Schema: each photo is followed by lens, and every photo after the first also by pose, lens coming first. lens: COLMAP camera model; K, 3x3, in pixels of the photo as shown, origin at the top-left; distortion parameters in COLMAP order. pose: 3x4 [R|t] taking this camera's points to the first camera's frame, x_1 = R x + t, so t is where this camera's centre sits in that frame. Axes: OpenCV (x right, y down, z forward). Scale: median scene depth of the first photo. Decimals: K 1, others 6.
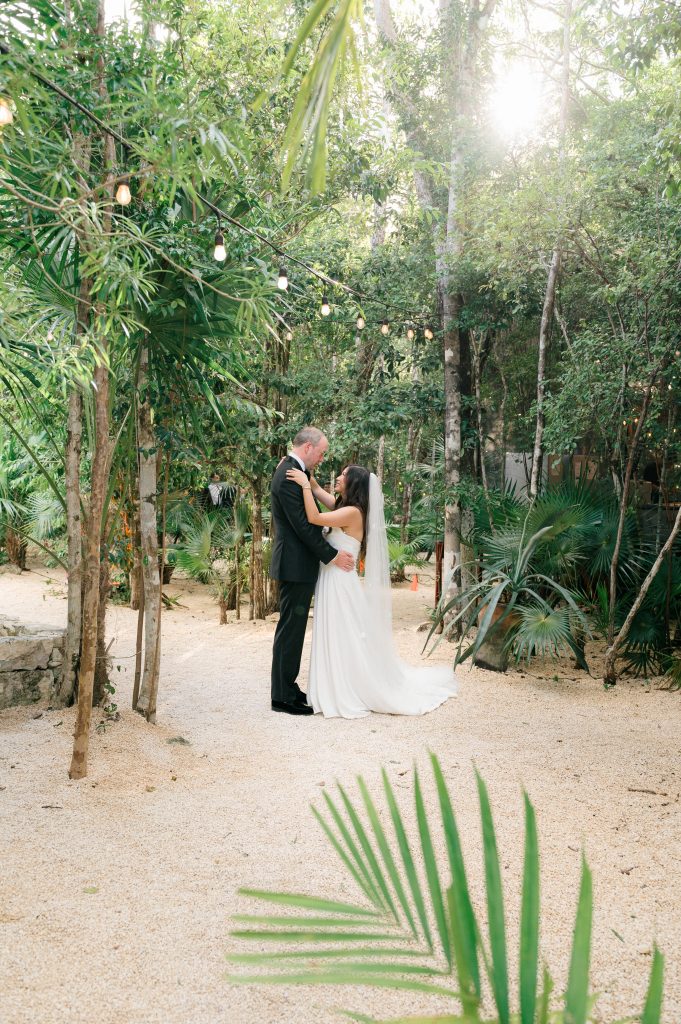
lens RADIAL K [[1803.9, 0, 351.4], [0, 1803.9, 510.9], [0, 0, 1]] dist [-0.003791, -0.129940]
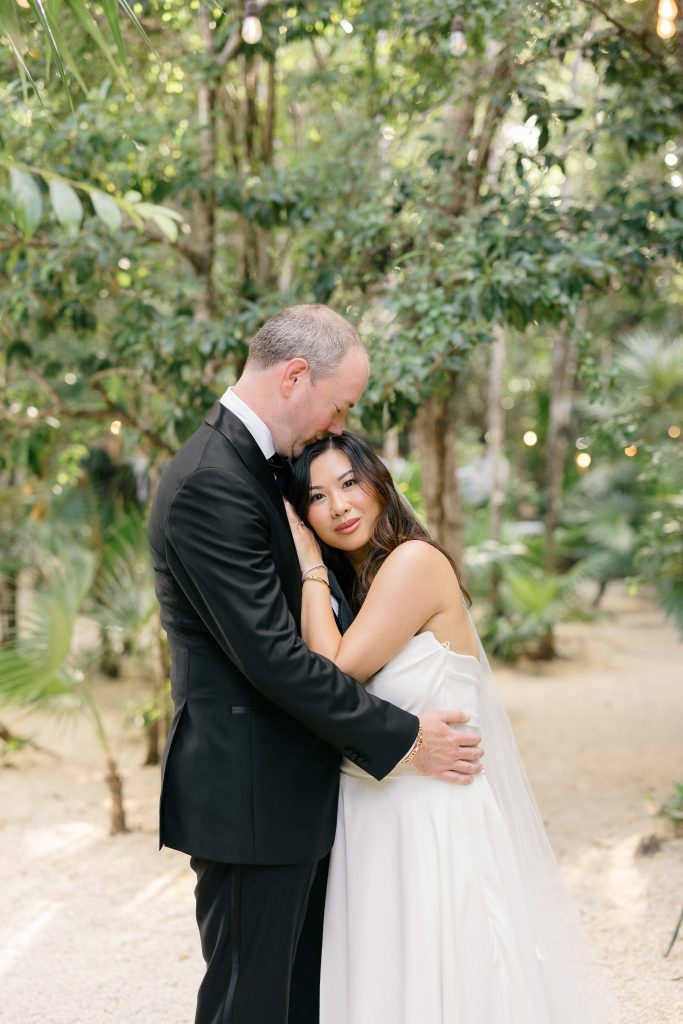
lens RADIAL K [[1803.9, 0, 352.4], [0, 1803.9, 510.9], [0, 0, 1]] dist [-0.003791, -0.129940]
pose [[0.998994, -0.027840, -0.035153, -0.006259], [0.029249, 0.998763, 0.040215, -0.020447], [0.033990, -0.041203, 0.998572, 0.637318]]
